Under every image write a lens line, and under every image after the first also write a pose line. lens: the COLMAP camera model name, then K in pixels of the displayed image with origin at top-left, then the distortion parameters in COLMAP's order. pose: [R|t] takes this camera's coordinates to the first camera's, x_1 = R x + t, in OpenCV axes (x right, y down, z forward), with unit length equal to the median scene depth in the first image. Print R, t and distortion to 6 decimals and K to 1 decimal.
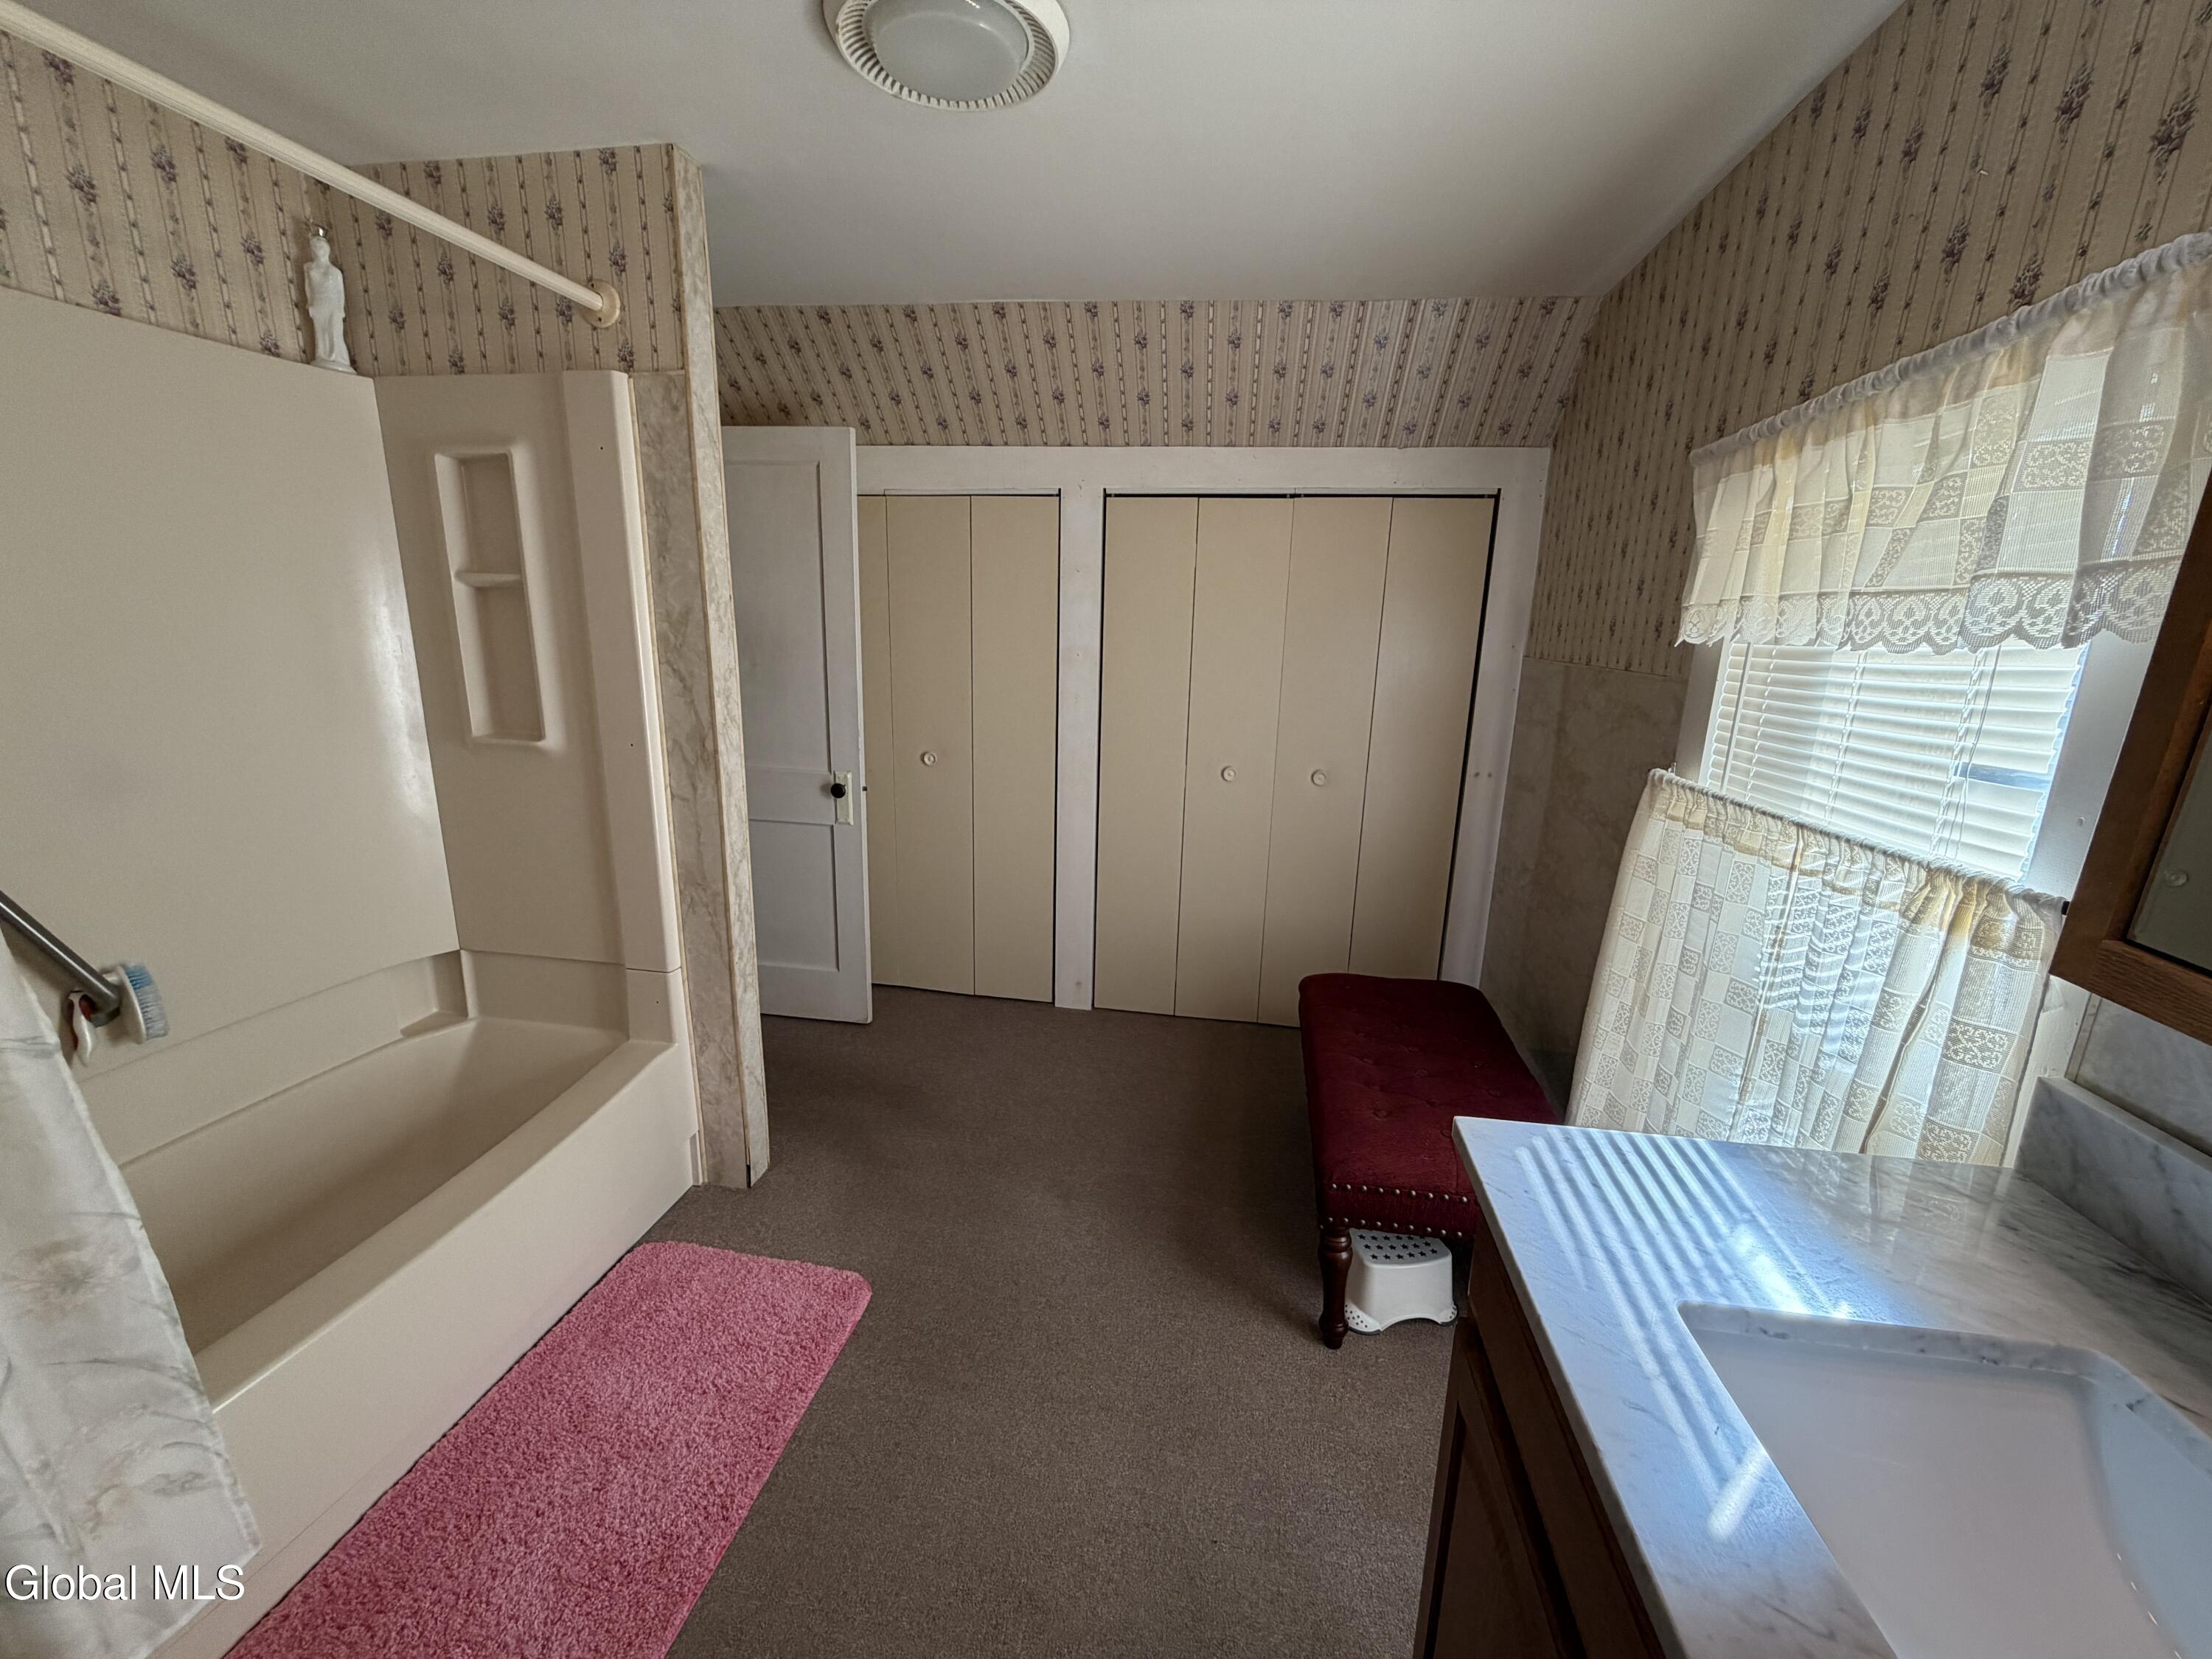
lens RADIAL K [[890.4, 0, 1106.0], [0, 890.4, 829.5], [0, 0, 1]] dist [0.002137, 0.000435]
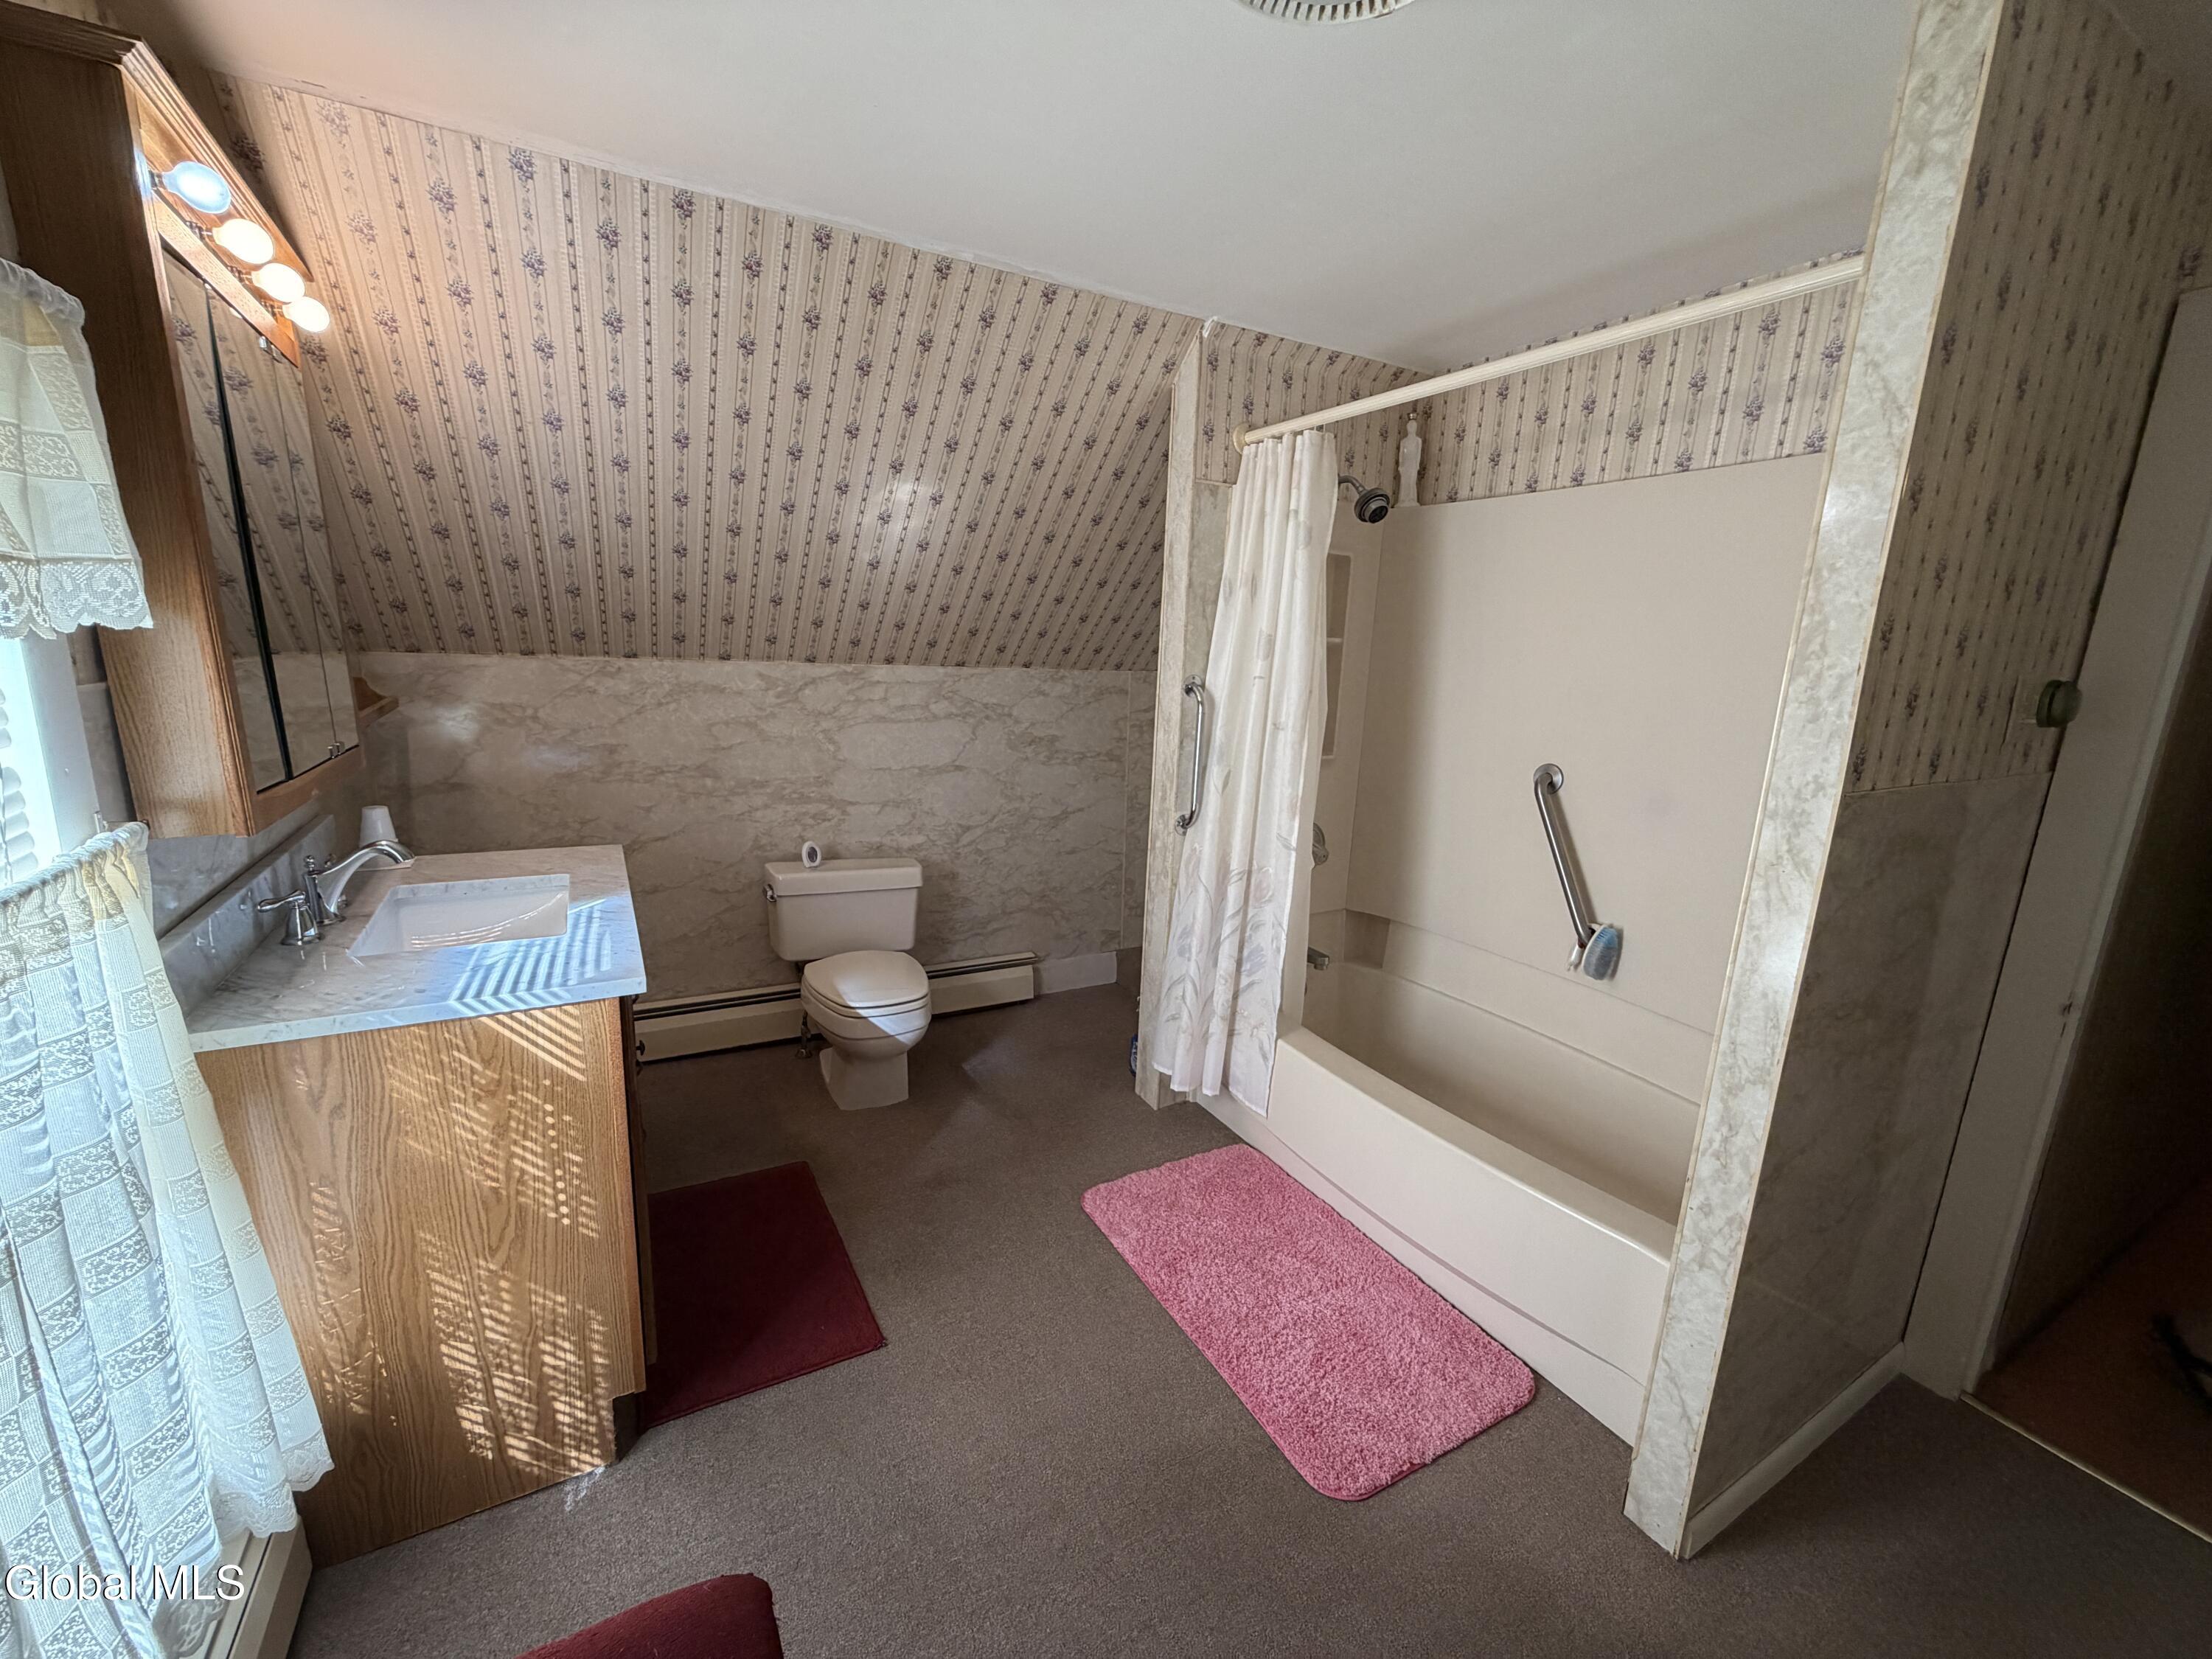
lens RADIAL K [[890.4, 0, 1106.0], [0, 890.4, 829.5], [0, 0, 1]] dist [0.002137, 0.000435]
pose [[-0.786421, 0.085862, -0.611694, 0.712829], [-0.198584, 0.902574, 0.382001, -0.623067], [0.584898, 0.421887, -0.692752, 2.486976]]
